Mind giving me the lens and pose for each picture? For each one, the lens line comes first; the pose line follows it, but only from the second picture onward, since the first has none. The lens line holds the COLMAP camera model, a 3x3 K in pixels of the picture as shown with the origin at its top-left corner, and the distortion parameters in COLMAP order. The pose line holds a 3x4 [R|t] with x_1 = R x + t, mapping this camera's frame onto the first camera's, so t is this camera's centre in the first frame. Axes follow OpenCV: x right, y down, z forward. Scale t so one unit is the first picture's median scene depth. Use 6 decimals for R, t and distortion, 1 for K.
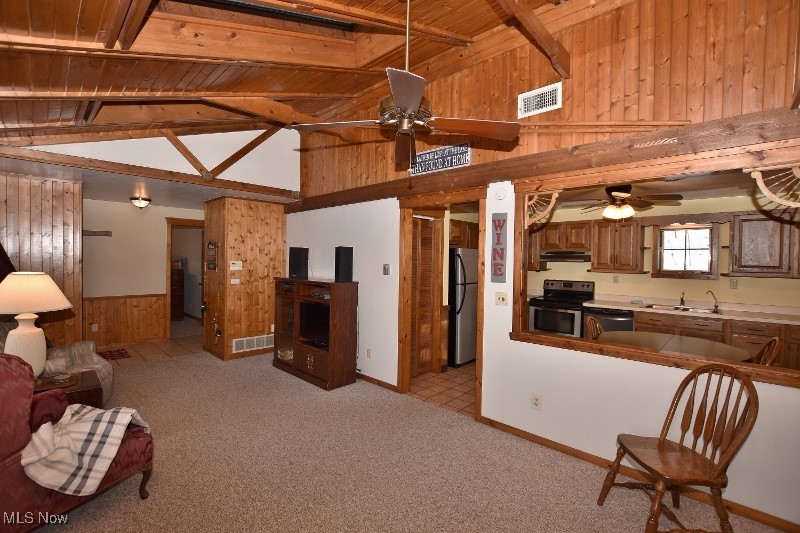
lens RADIAL K [[354.9, 0, 397.2], [0, 354.9, 264.5], [0, 0, 1]] dist [-0.026554, 0.000082]
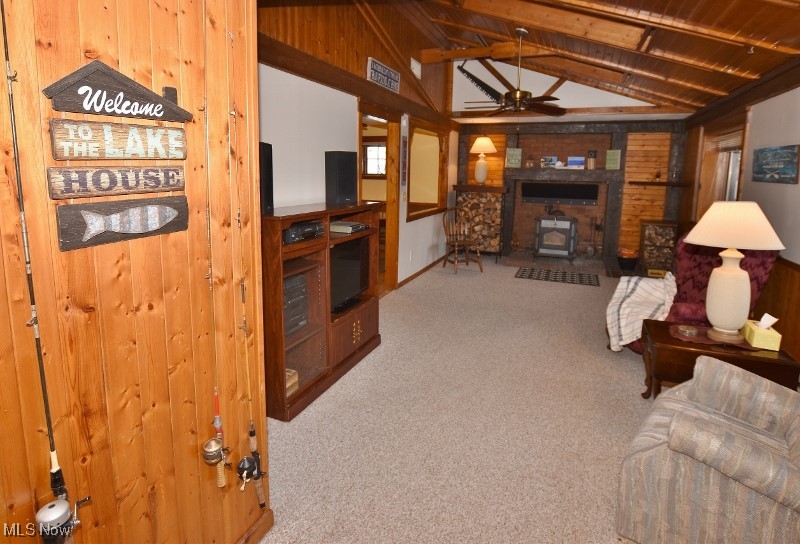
lens RADIAL K [[429.0, 0, 410.5], [0, 429.0, 225.5], [0, 0, 1]] dist [-0.022559, 0.000195]
pose [[-0.376054, -0.142776, 0.915532, -1.278747], [-0.014216, 0.988830, 0.148367, -0.046093], [-0.926489, 0.042778, -0.373884, 1.563360]]
